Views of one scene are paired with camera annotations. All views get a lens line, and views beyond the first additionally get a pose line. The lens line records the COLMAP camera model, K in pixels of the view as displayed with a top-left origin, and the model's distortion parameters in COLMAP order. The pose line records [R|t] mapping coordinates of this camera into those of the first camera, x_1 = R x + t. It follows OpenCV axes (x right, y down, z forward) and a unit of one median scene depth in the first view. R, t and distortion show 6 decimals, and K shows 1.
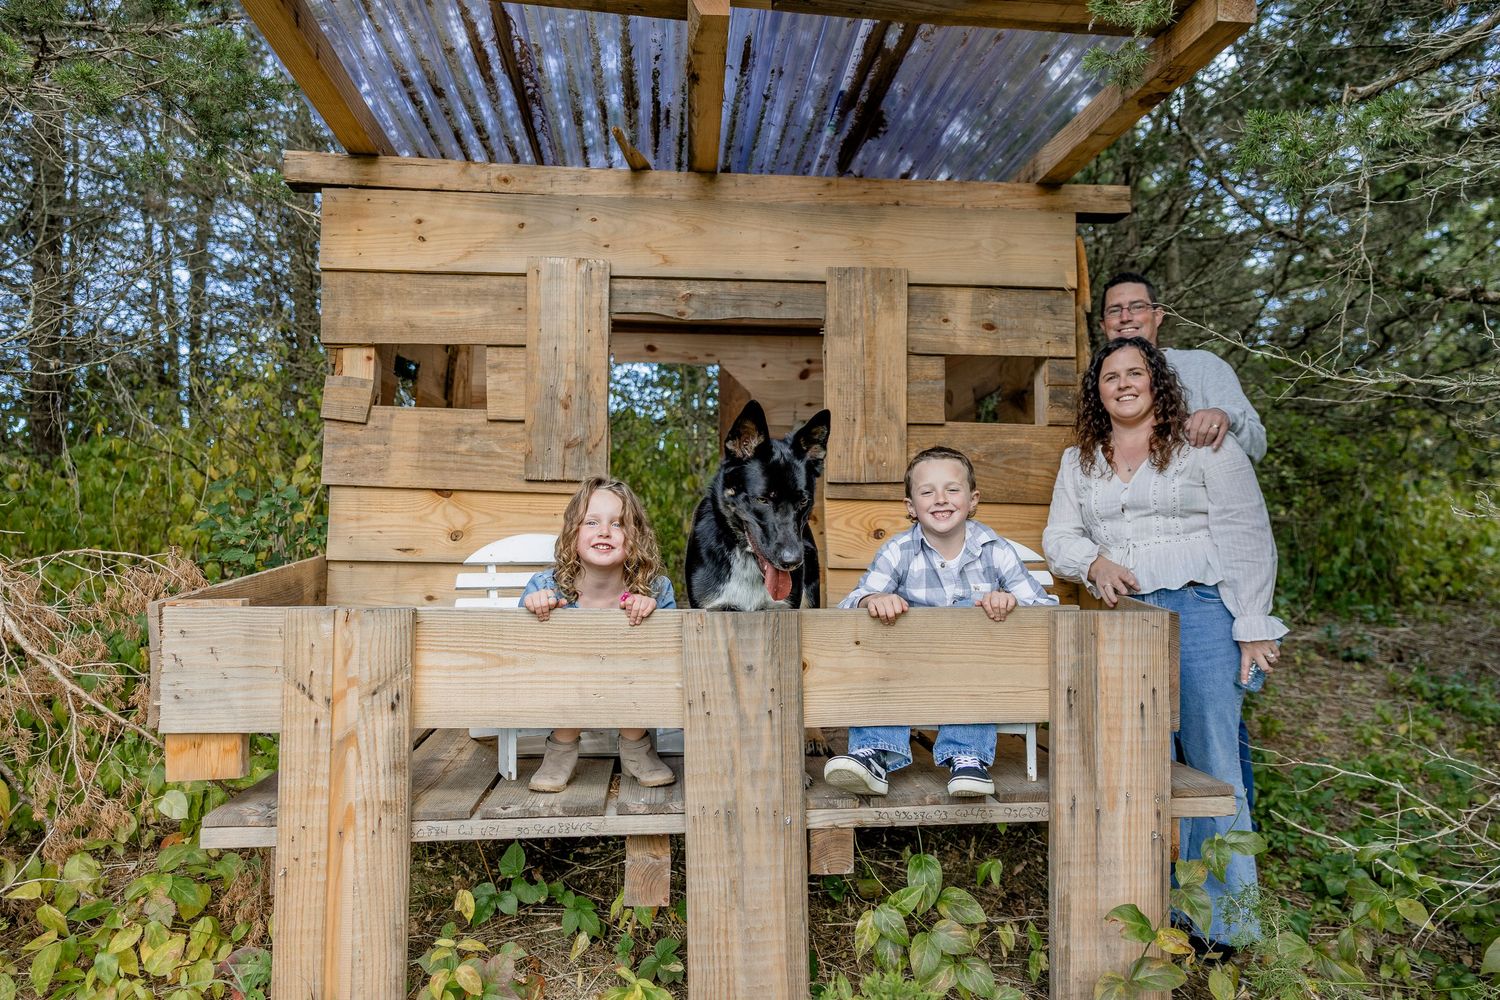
lens RADIAL K [[1015.4, 0, 751.0], [0, 1015.4, 501.5], [0, 0, 1]] dist [0.009922, 0.005744]
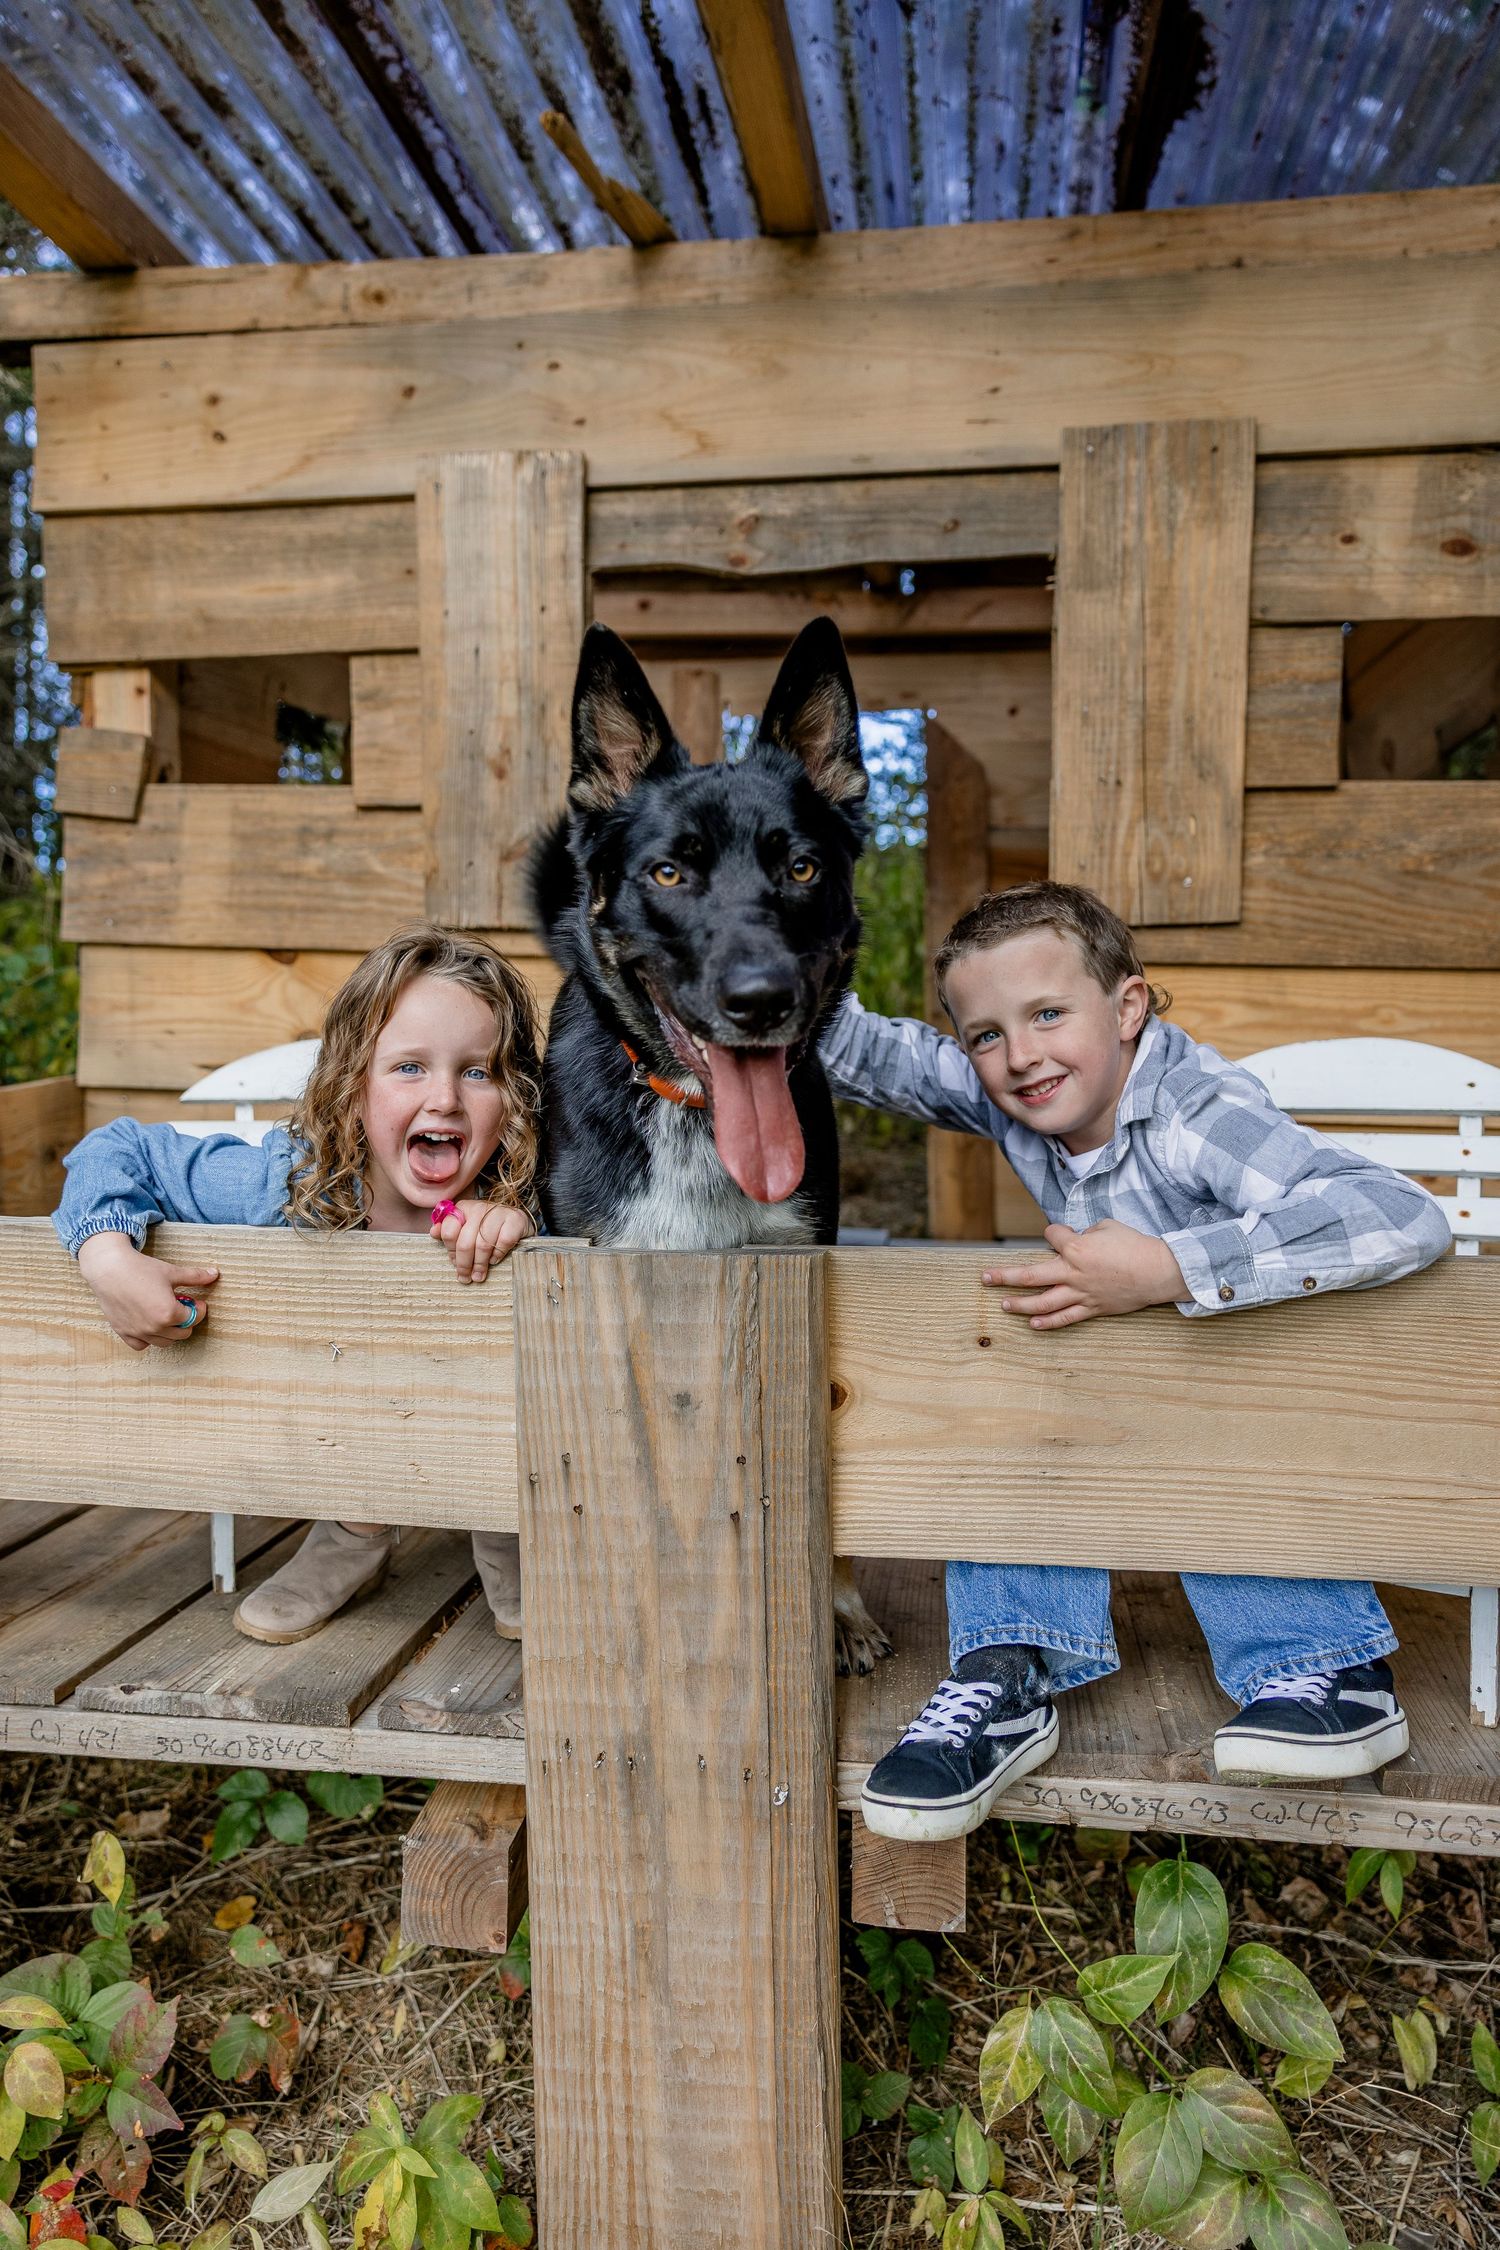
lens RADIAL K [[1523.1, 0, 748.1], [0, 1523.1, 1130.6], [0, 0, 1]] dist [0.009922, 0.005744]
pose [[0.973541, 0.017965, -0.227806, 0.100626], [0.004304, 0.995286, 0.096884, 0.005708], [0.228472, -0.095301, 0.968875, 0.309003]]
